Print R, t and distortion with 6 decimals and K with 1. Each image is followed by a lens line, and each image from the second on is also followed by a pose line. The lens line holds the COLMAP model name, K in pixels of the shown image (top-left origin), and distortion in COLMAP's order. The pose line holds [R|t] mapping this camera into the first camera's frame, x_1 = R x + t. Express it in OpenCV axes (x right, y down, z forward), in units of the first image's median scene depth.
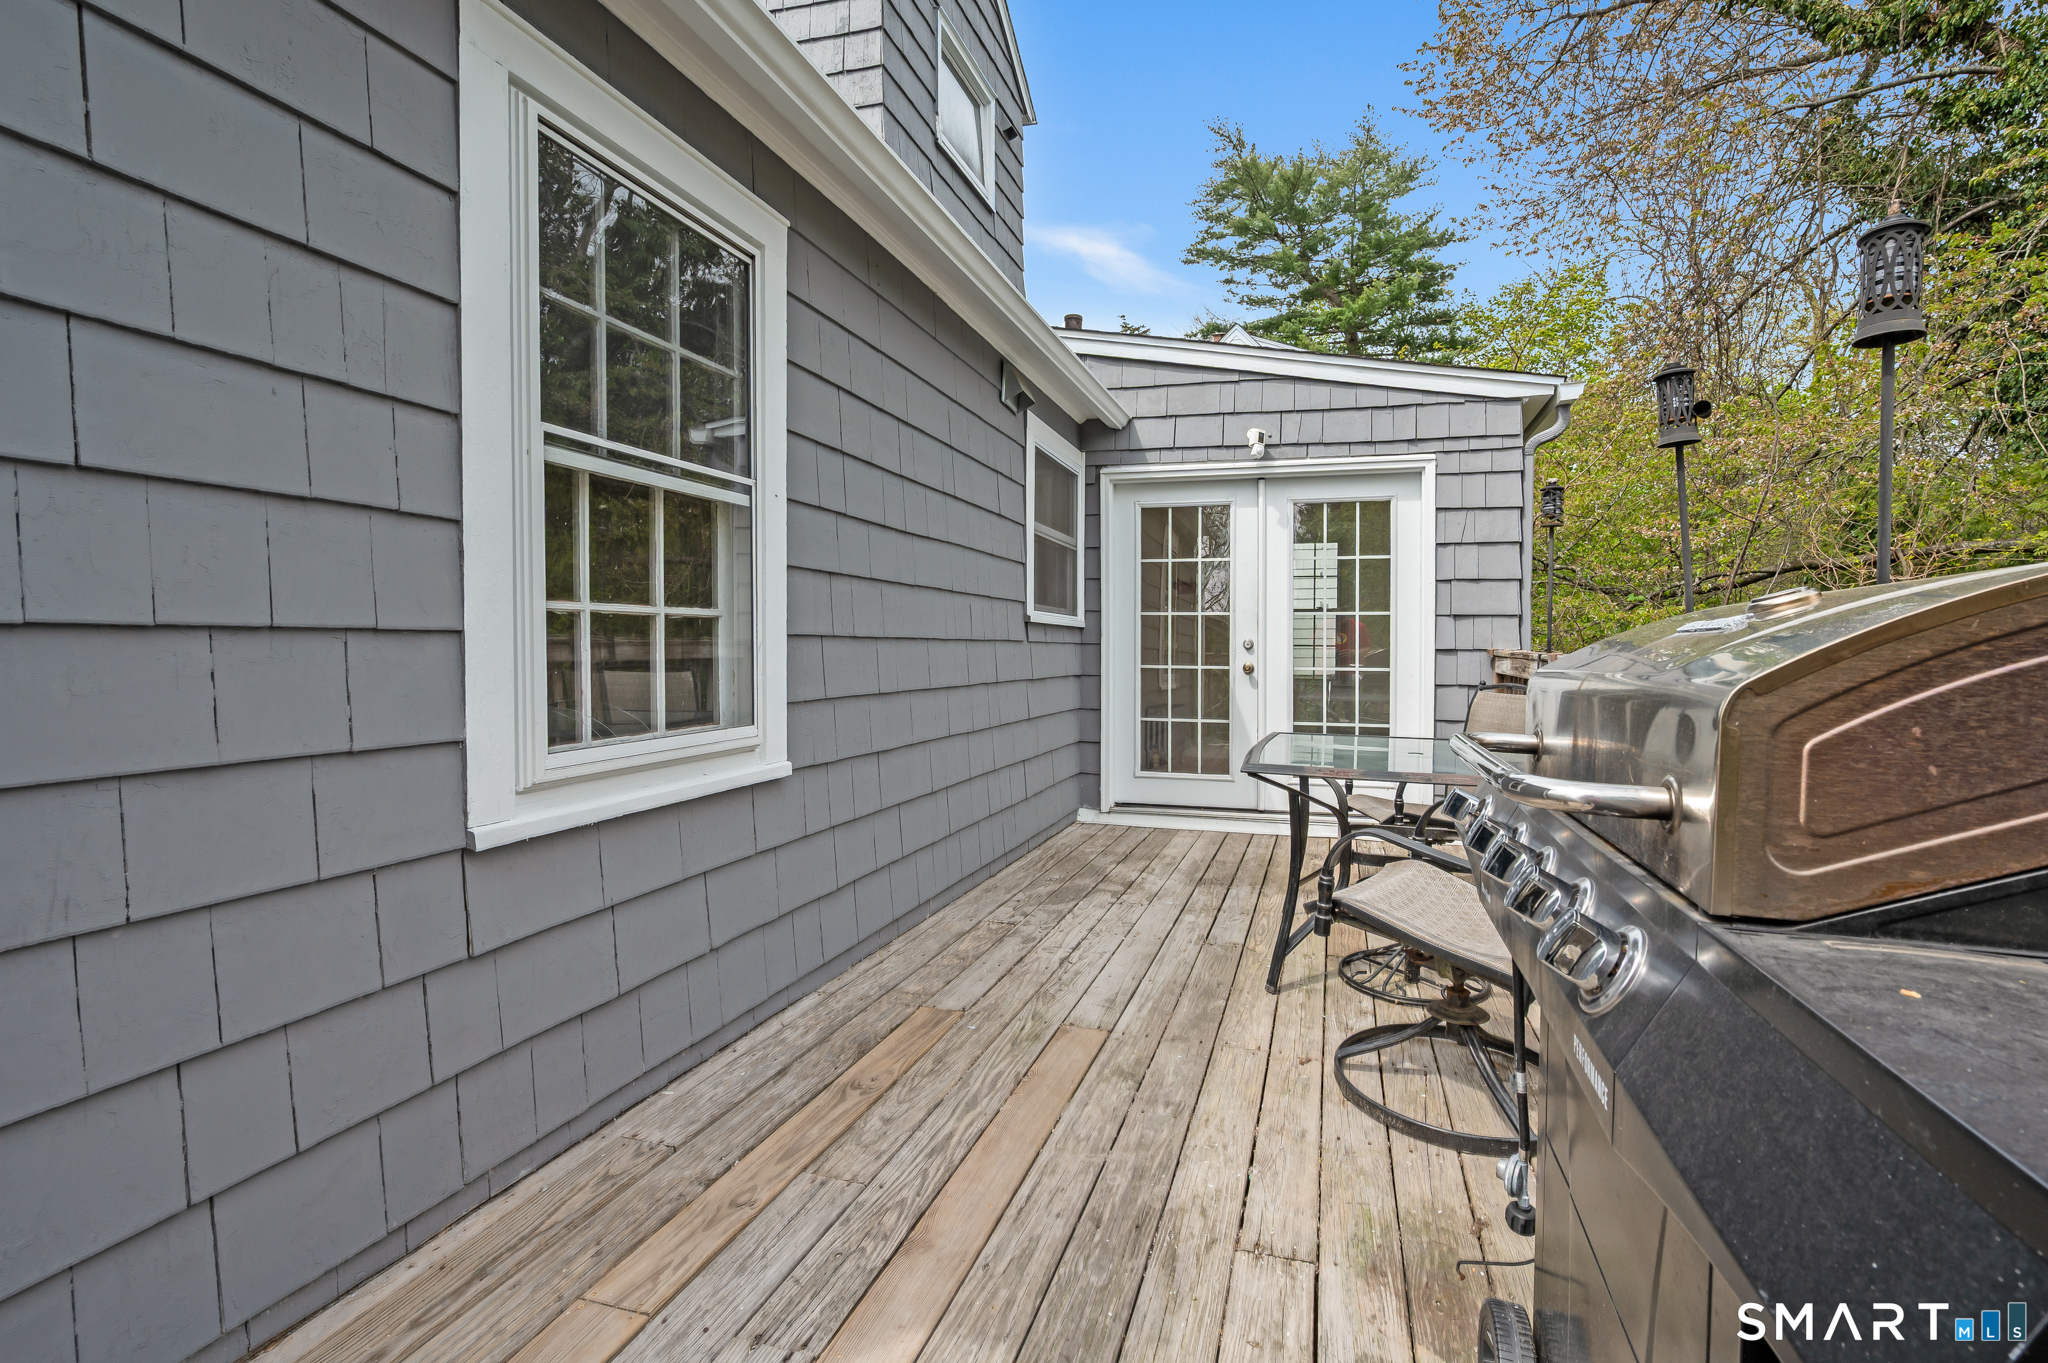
lens RADIAL K [[833.9, 0, 1023.2], [0, 833.9, 675.3], [0, 0, 1]] dist [0.003707, -0.000330]
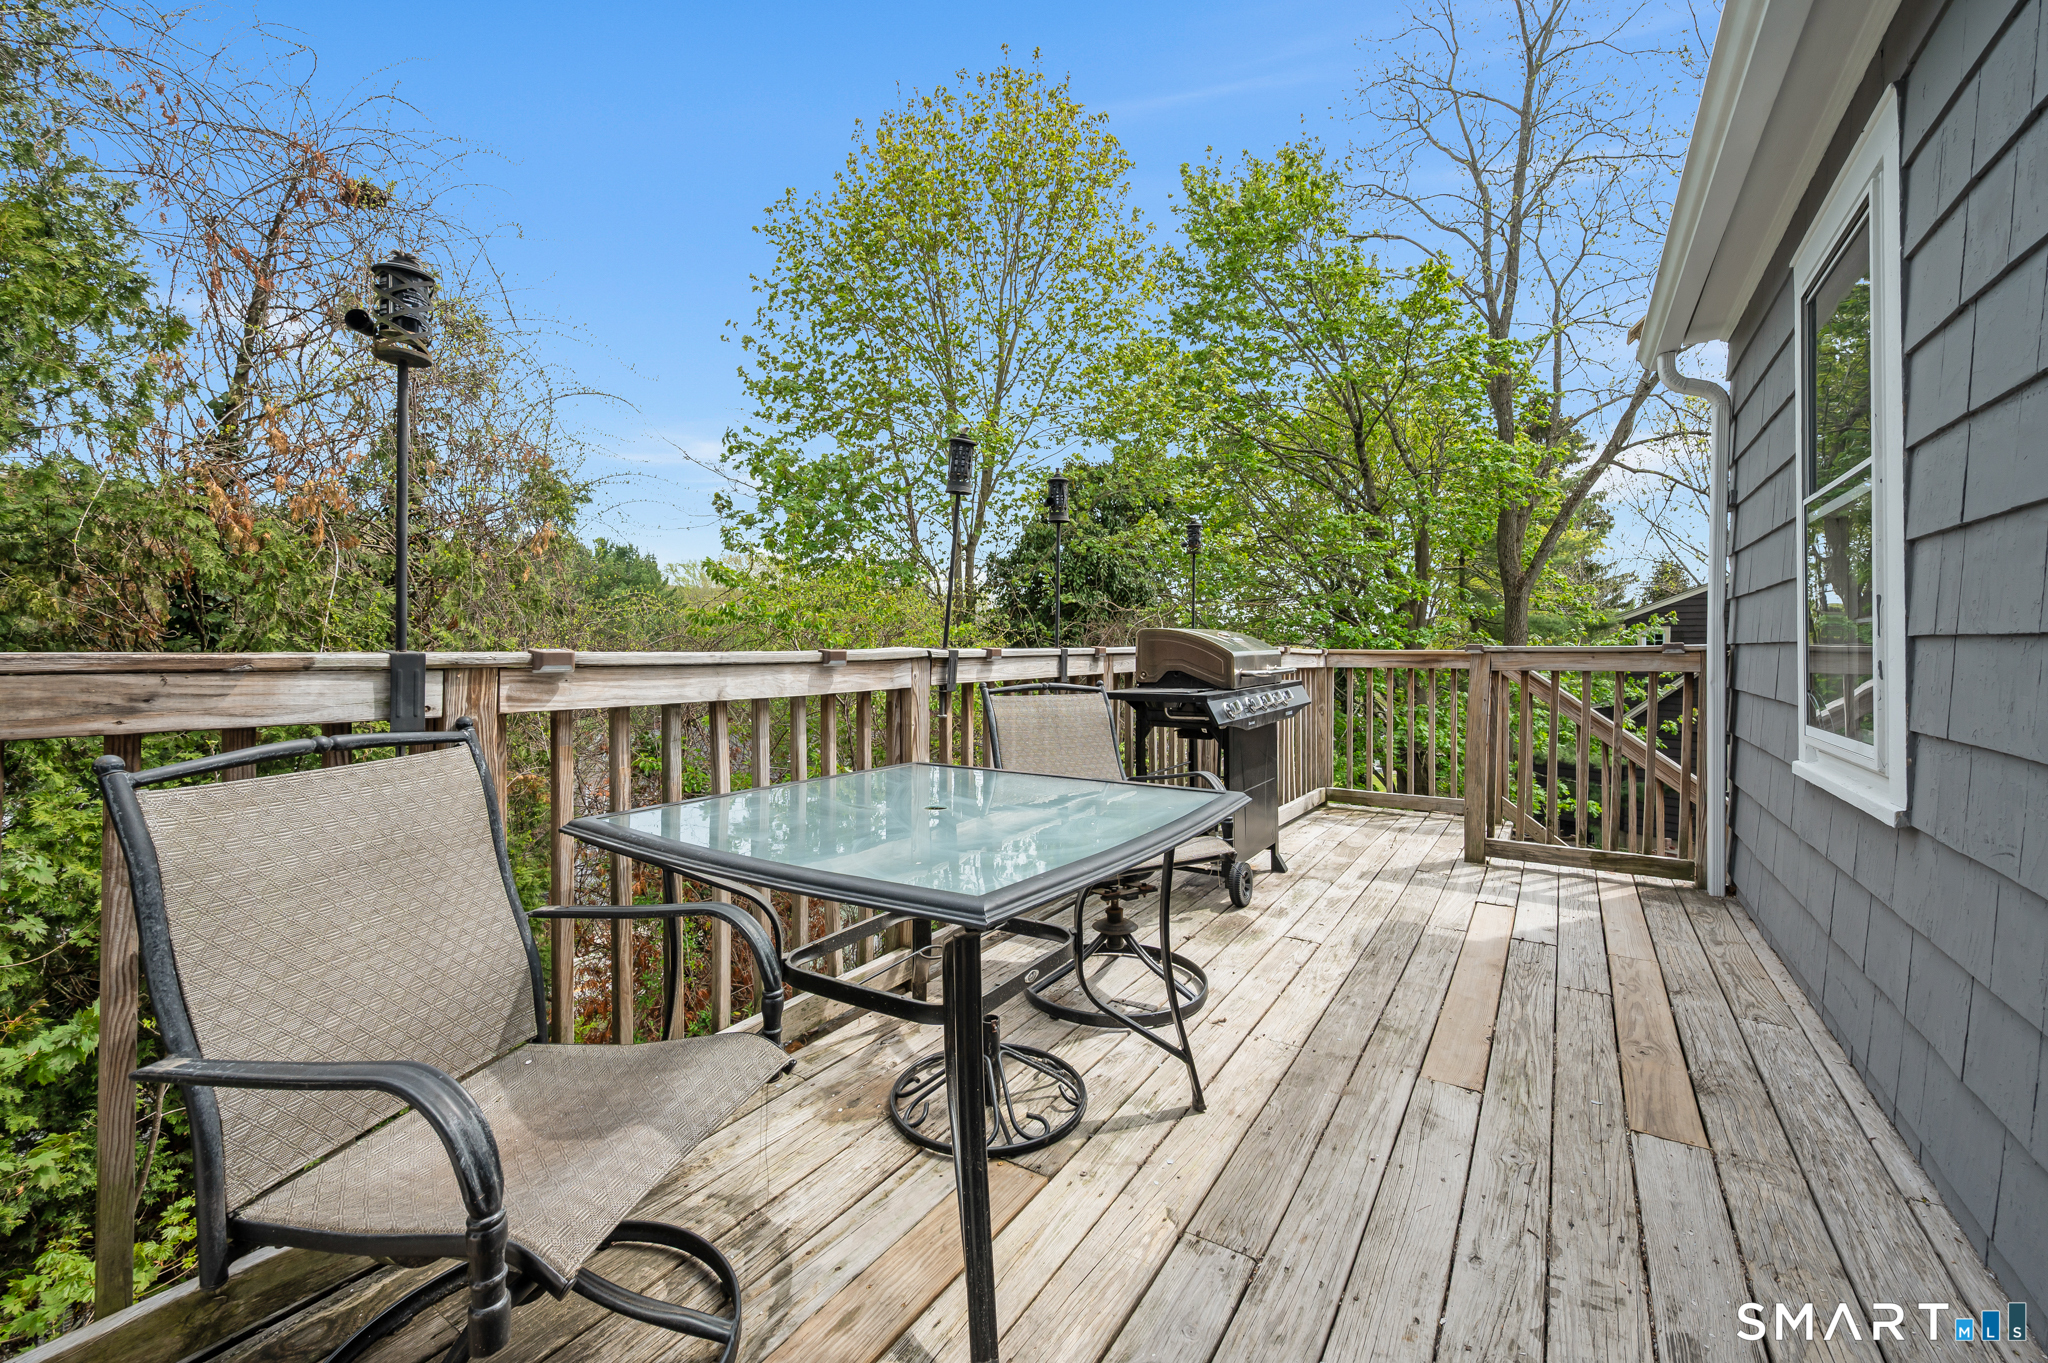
lens RADIAL K [[833.9, 0, 1044.6], [0, 833.9, 632.0], [0, 0, 1]] dist [0.003707, -0.000330]
pose [[-0.978827, -0.009418, 0.204471, 0.353598], [-0.005117, 0.999755, 0.021551, -0.074285], [-0.204624, 0.020049, -0.978635, 2.172362]]
